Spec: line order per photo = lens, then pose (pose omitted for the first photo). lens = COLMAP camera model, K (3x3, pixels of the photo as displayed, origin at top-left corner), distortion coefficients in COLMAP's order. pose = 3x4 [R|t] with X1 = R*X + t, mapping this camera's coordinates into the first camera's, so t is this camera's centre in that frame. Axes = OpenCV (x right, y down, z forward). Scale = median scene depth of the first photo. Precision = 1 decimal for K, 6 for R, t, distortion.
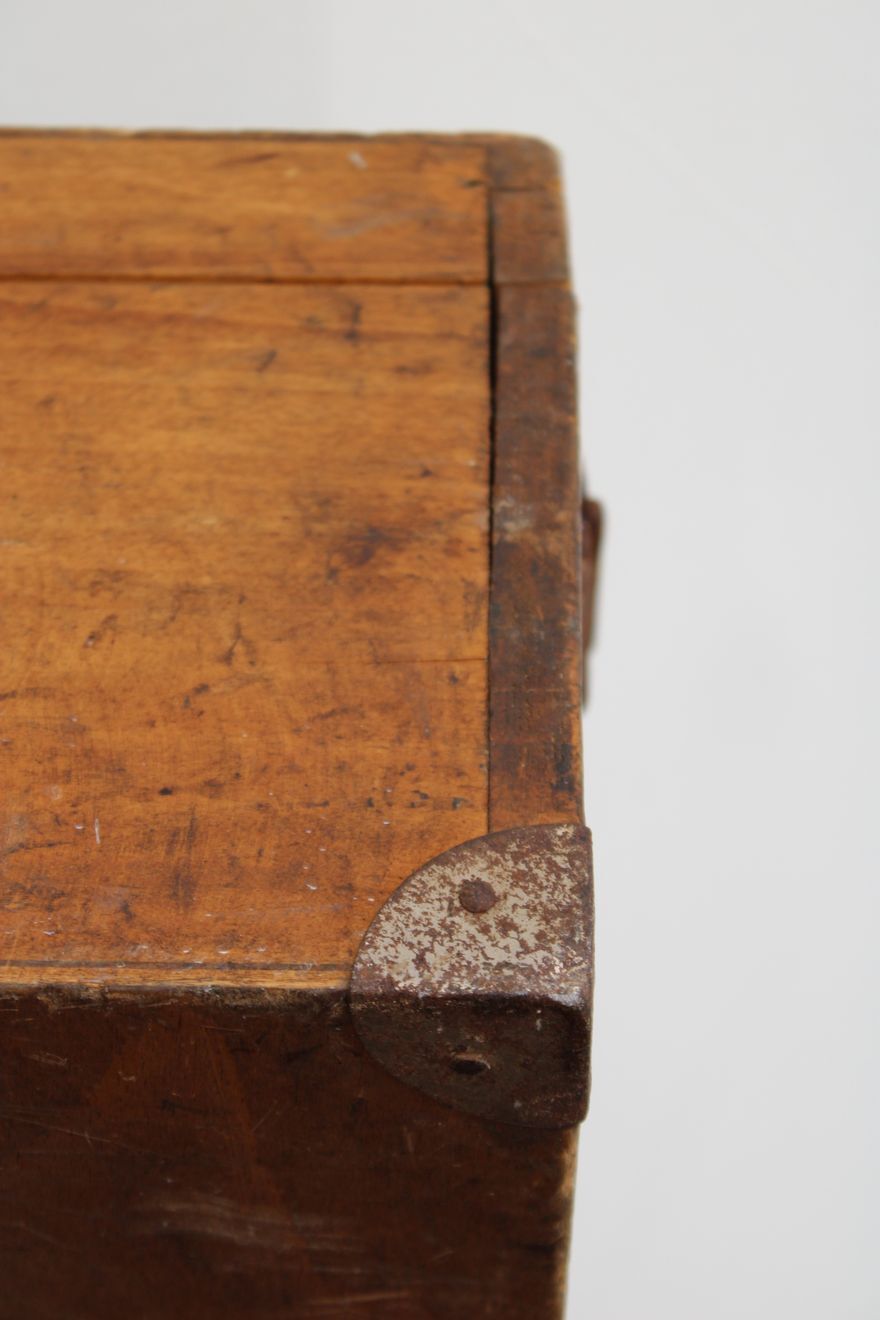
lens RADIAL K [[3216.6, 0, 440.0], [0, 3216.6, 660.7], [0, 0, 1]] dist [0.013253, 0.000000]
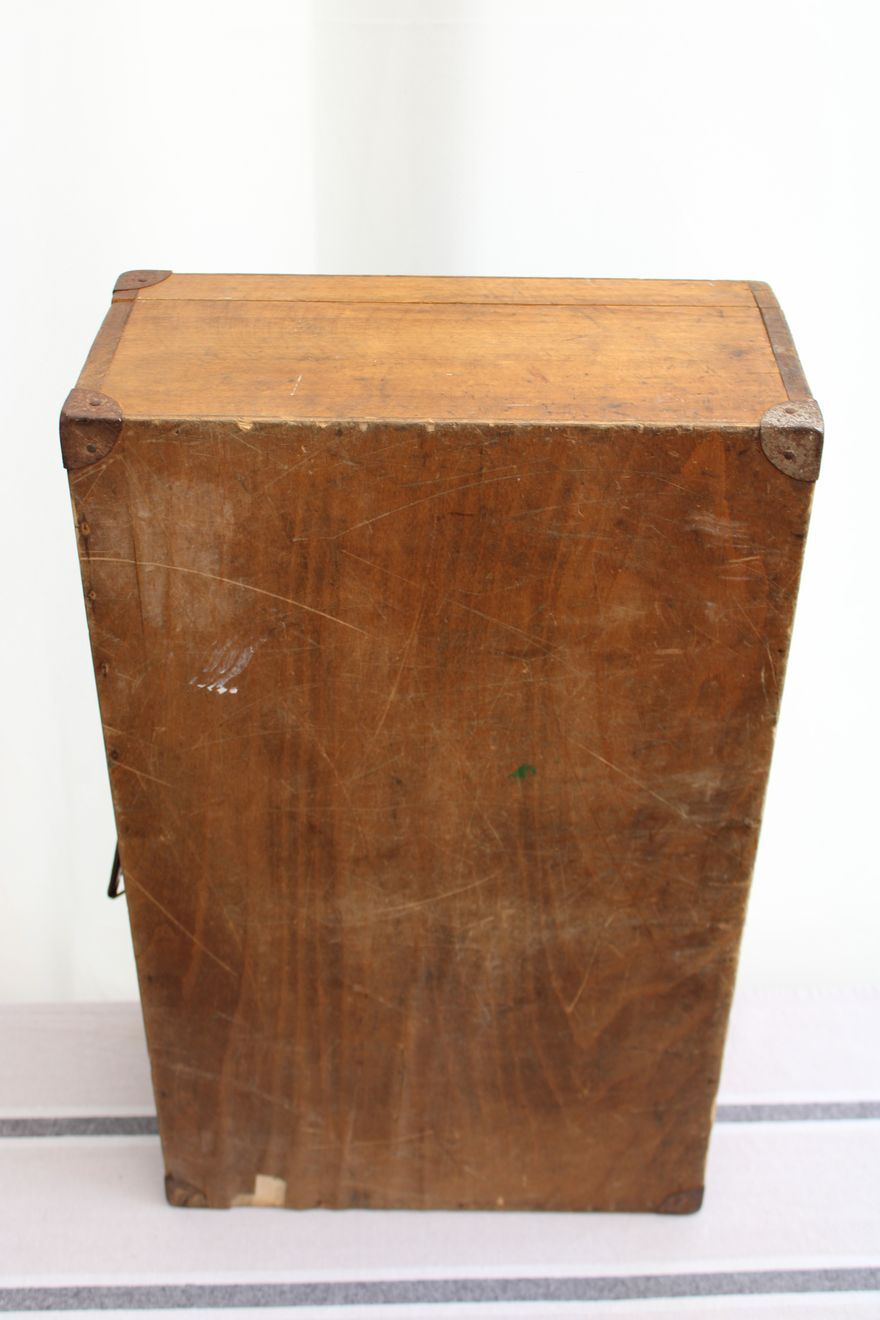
lens RADIAL K [[1806.0, 0, 439.8], [0, 1806.0, 659.6], [0, 0, 1]] dist [-0.042670, 0.000000]
pose [[0.999948, 0.003563, 0.009548, -0.377980], [-0.001345, 0.974836, -0.222921, 0.751389], [-0.010102, 0.222897, 0.974790, -0.870558]]
